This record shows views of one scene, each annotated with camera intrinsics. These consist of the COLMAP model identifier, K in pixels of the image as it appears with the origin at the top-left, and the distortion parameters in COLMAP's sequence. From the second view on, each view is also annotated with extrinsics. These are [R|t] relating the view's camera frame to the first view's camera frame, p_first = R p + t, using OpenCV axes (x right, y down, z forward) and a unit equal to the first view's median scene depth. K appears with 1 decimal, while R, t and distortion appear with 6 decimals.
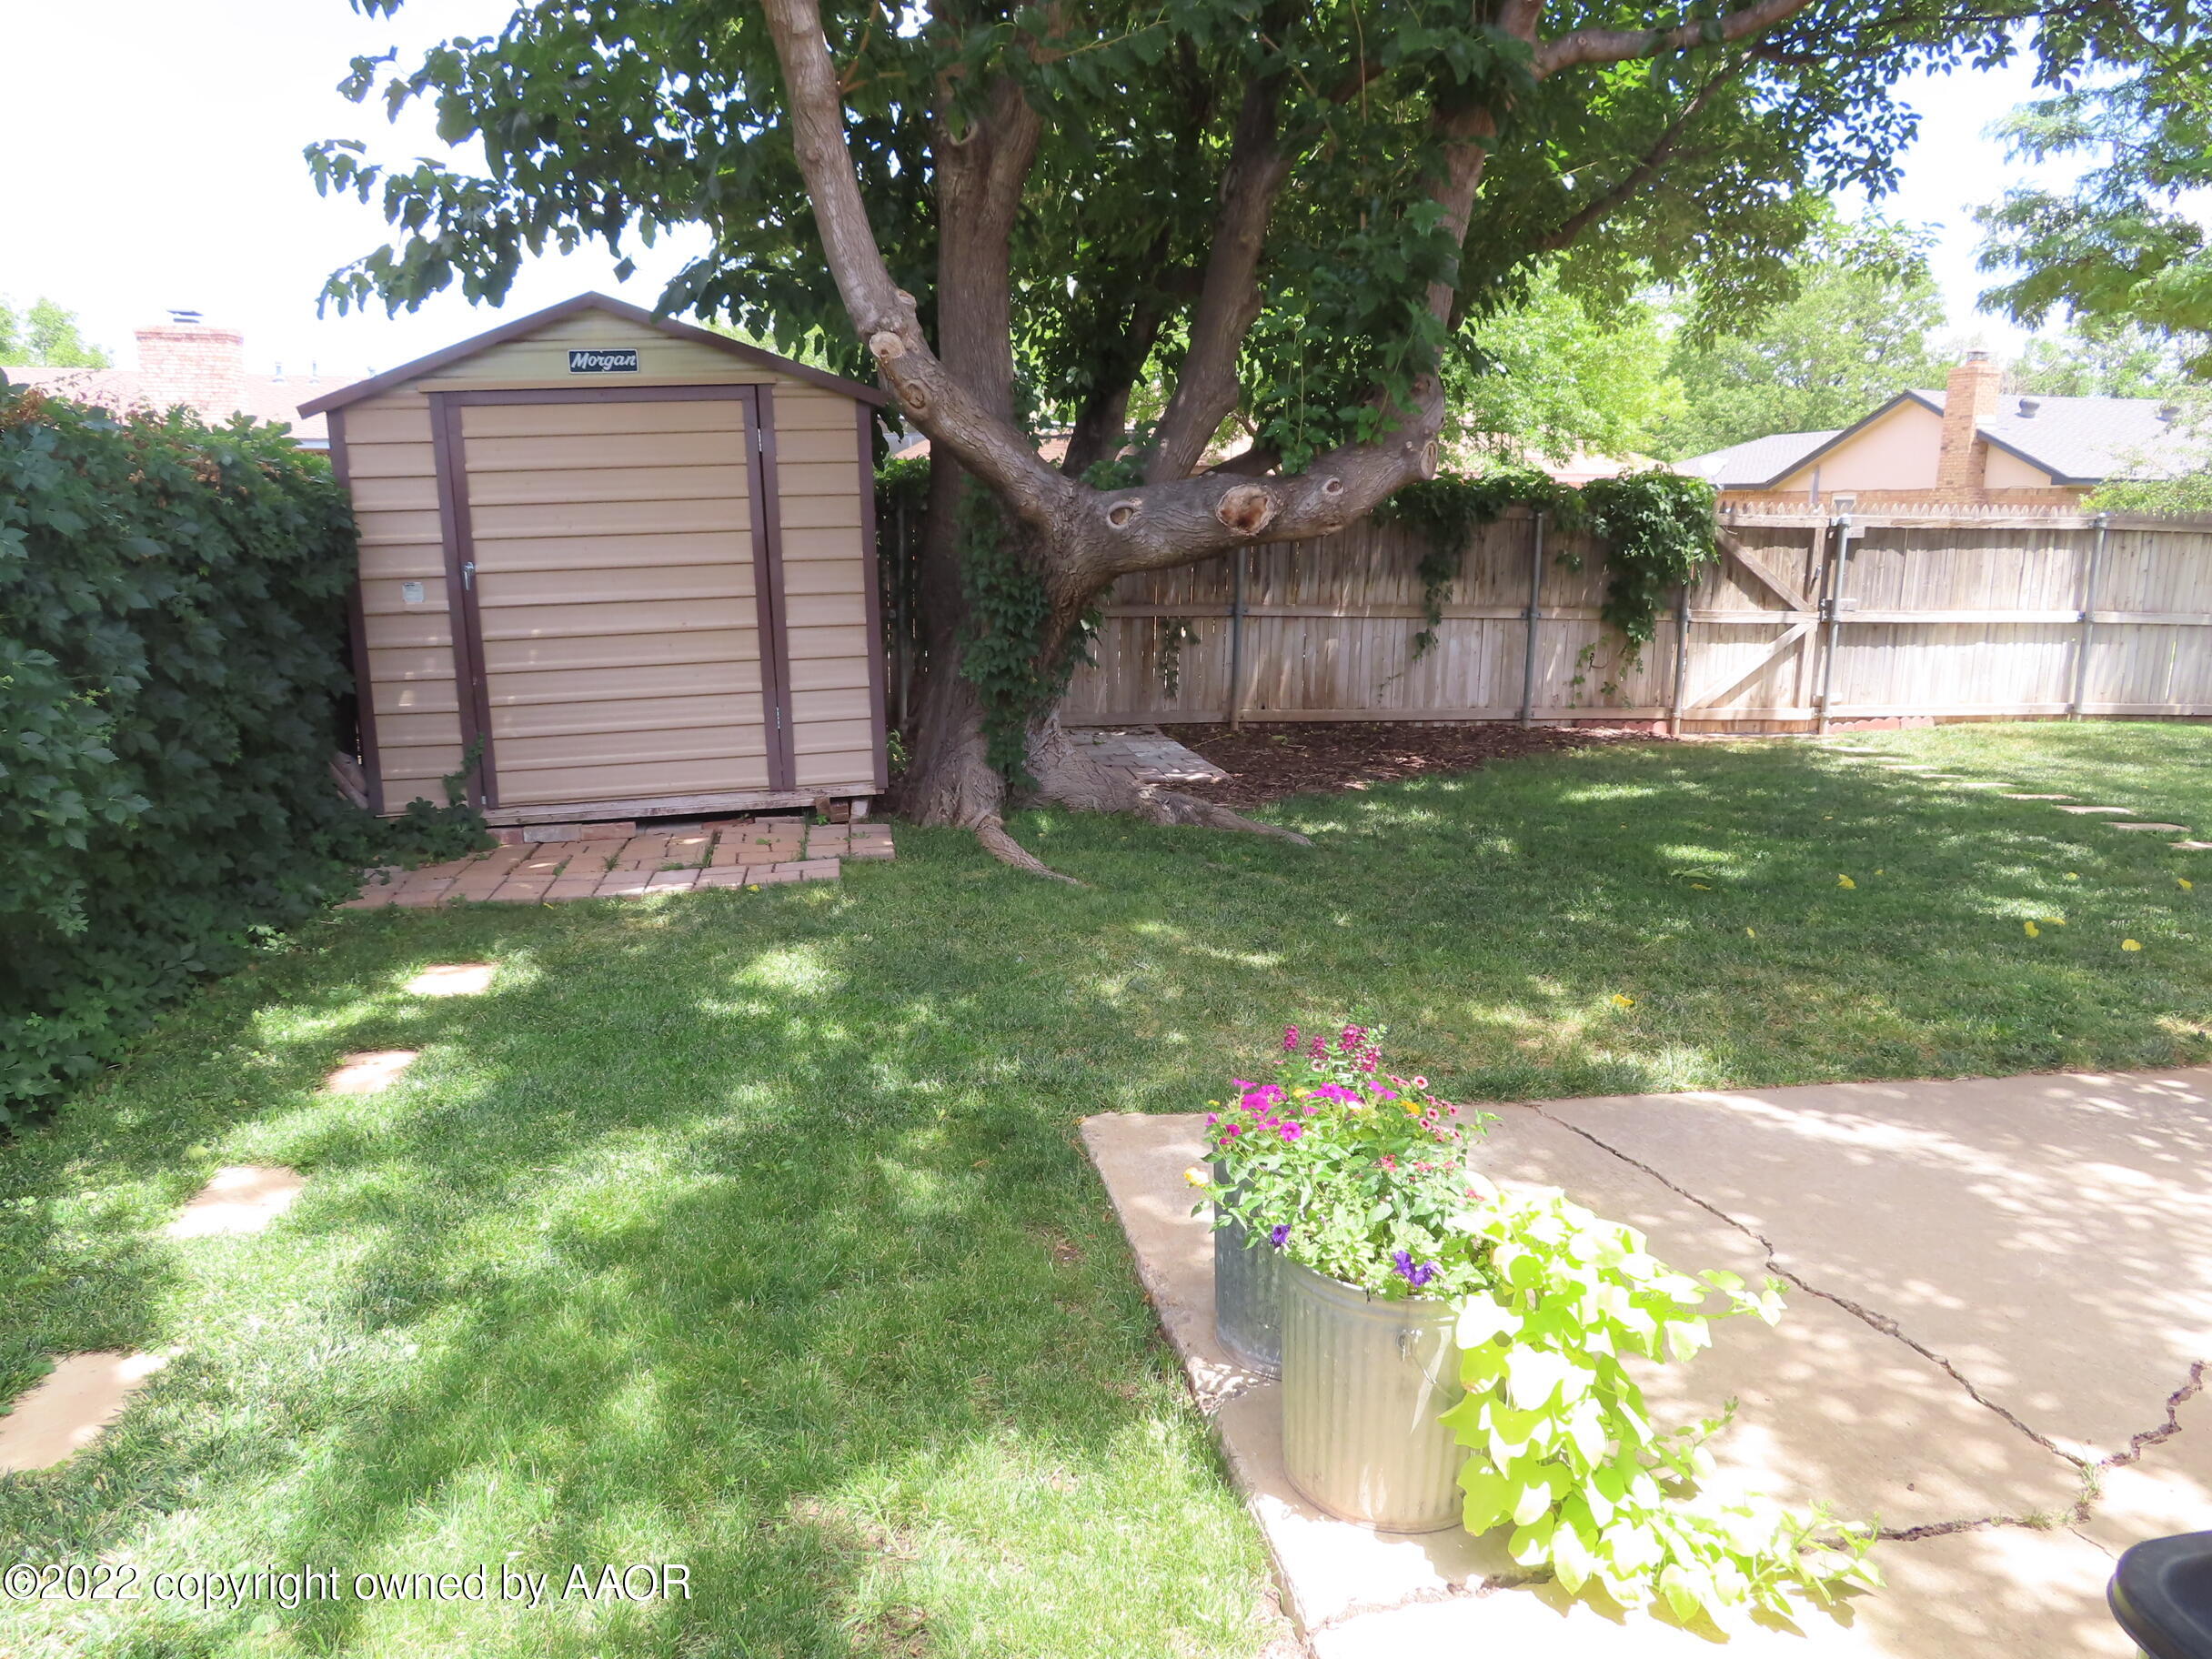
lens RADIAL K [[1602.3, 0, 1104.1], [0, 1602.3, 829.6], [0, 0, 1]] dist [-0.012662, 0.007810]
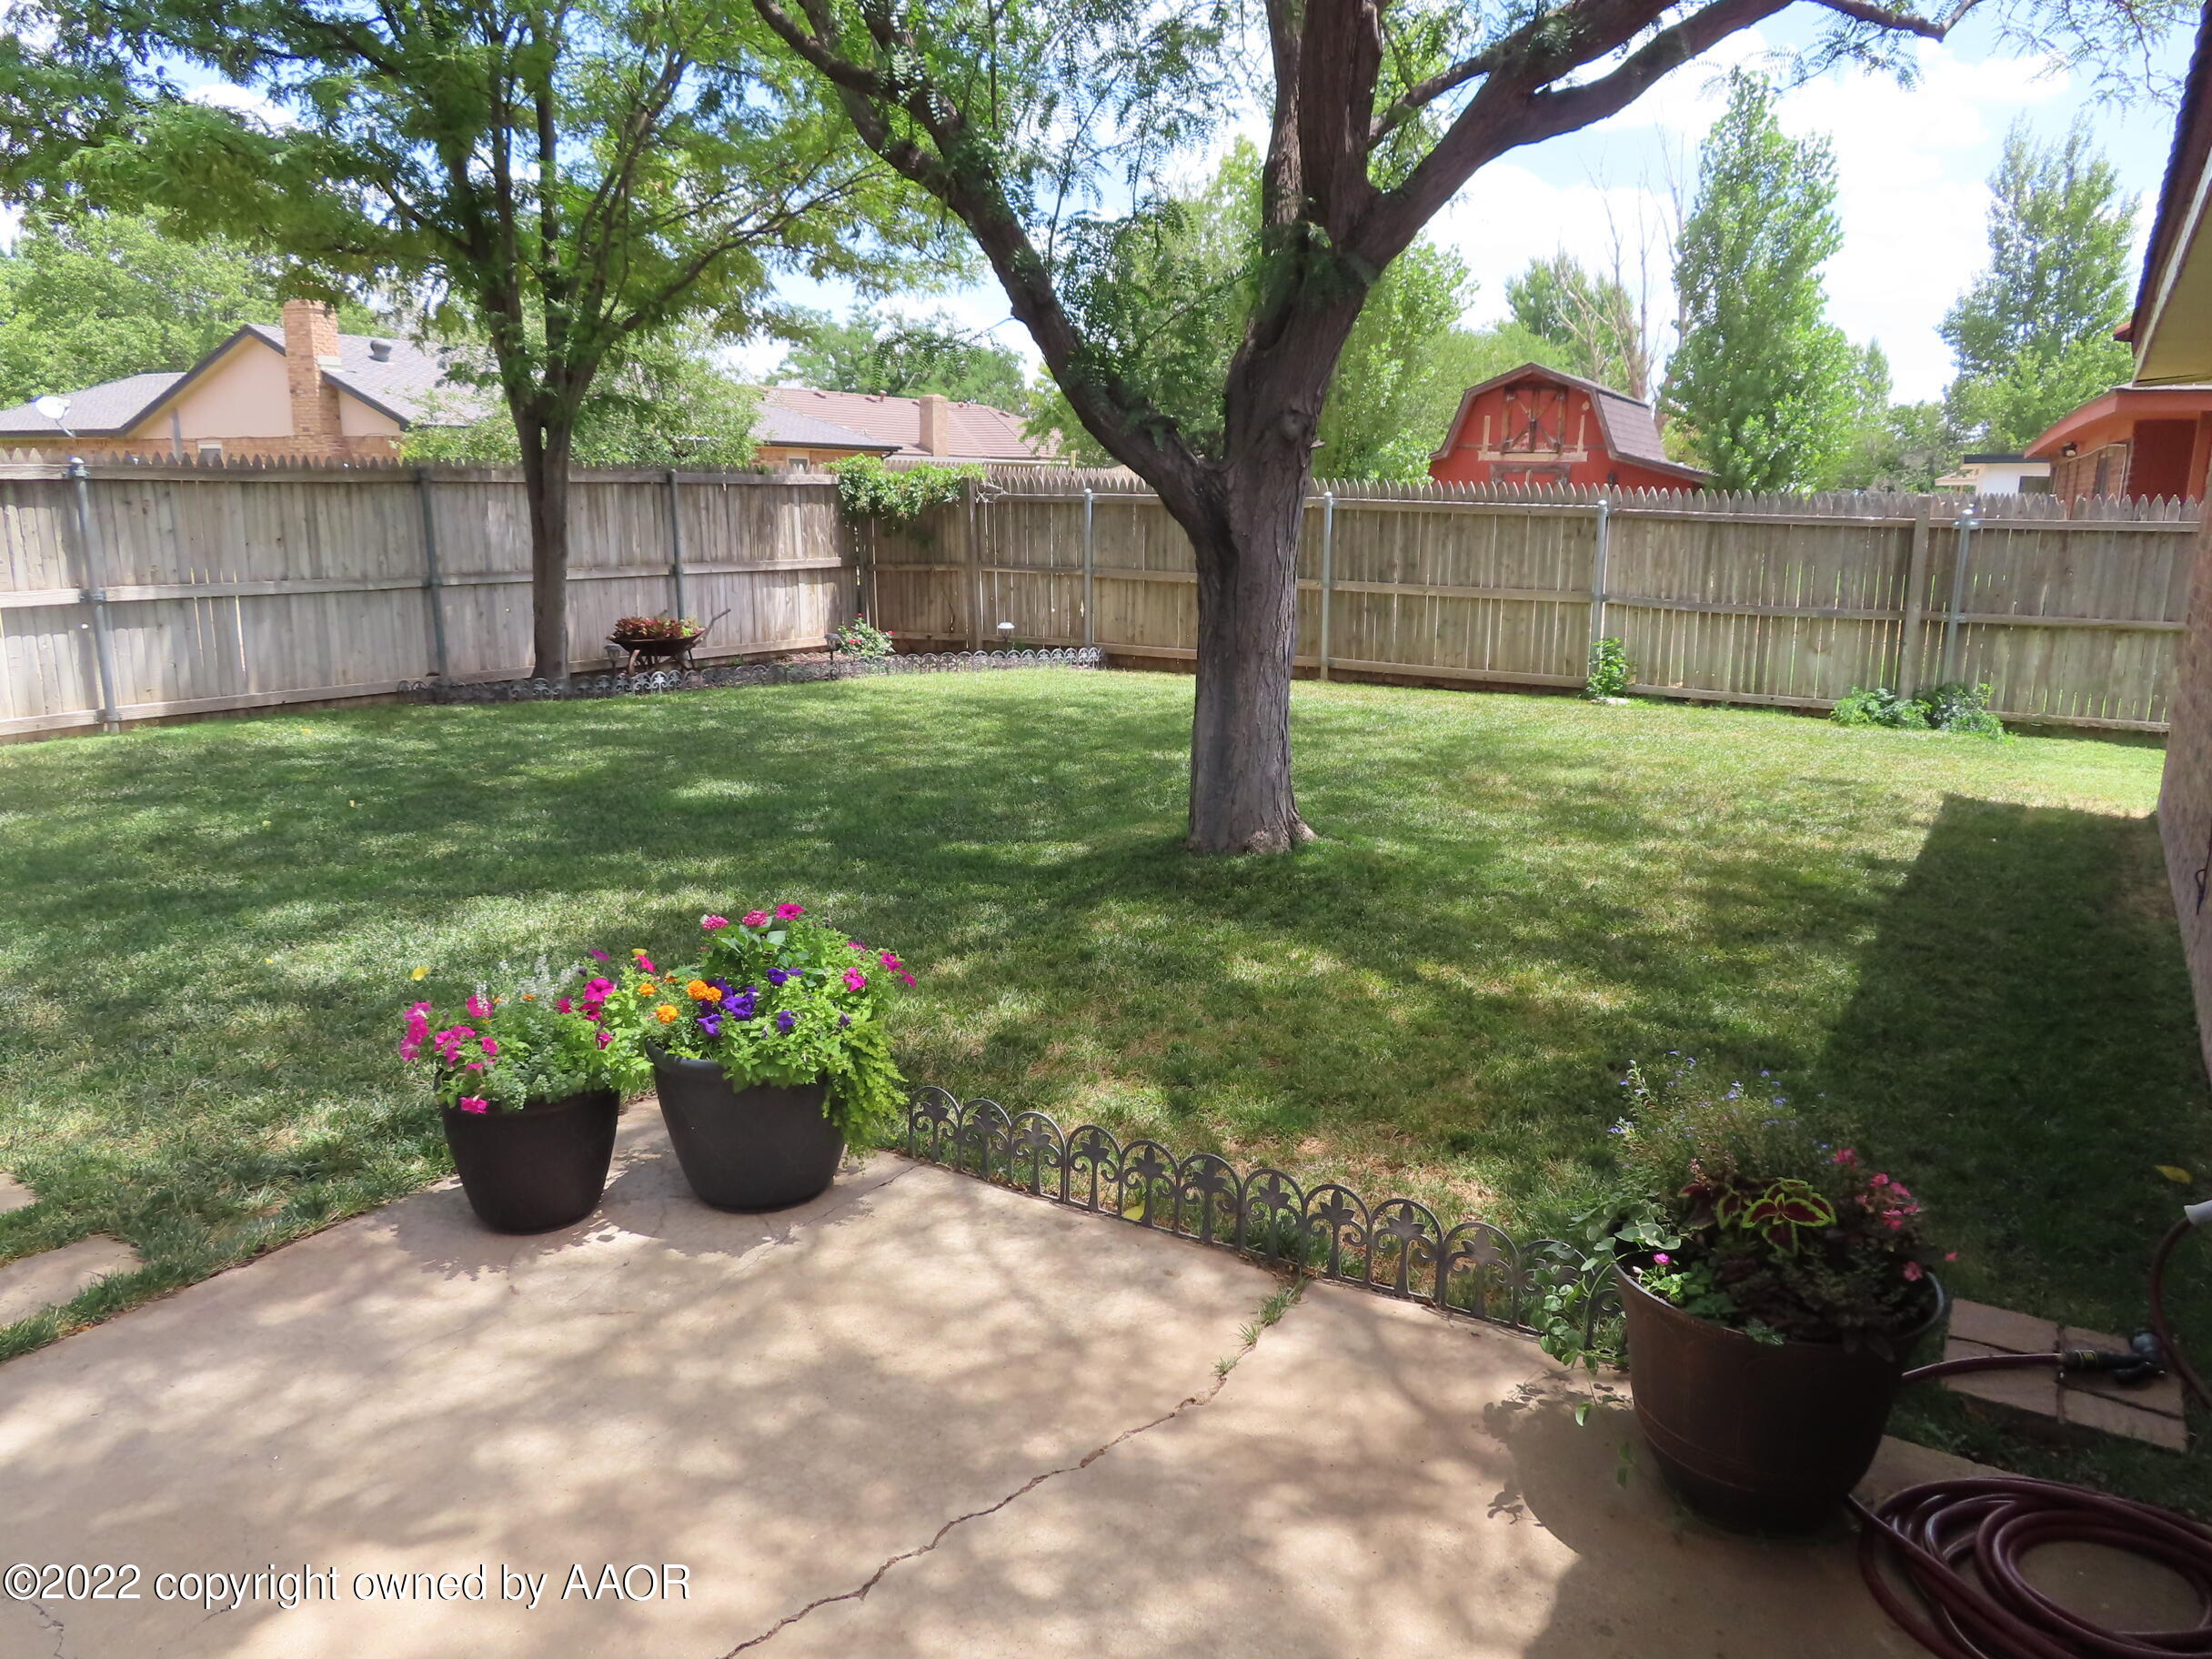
lens RADIAL K [[1602.3, 0, 1104.1], [0, 1602.3, 829.6], [0, 0, 1]] dist [-0.012662, 0.007810]
pose [[0.670916, -0.169747, 0.721843, 0.369955], [0.148607, 0.984477, 0.093386, -0.022413], [-0.726490, 0.044617, 0.685727, 0.130020]]
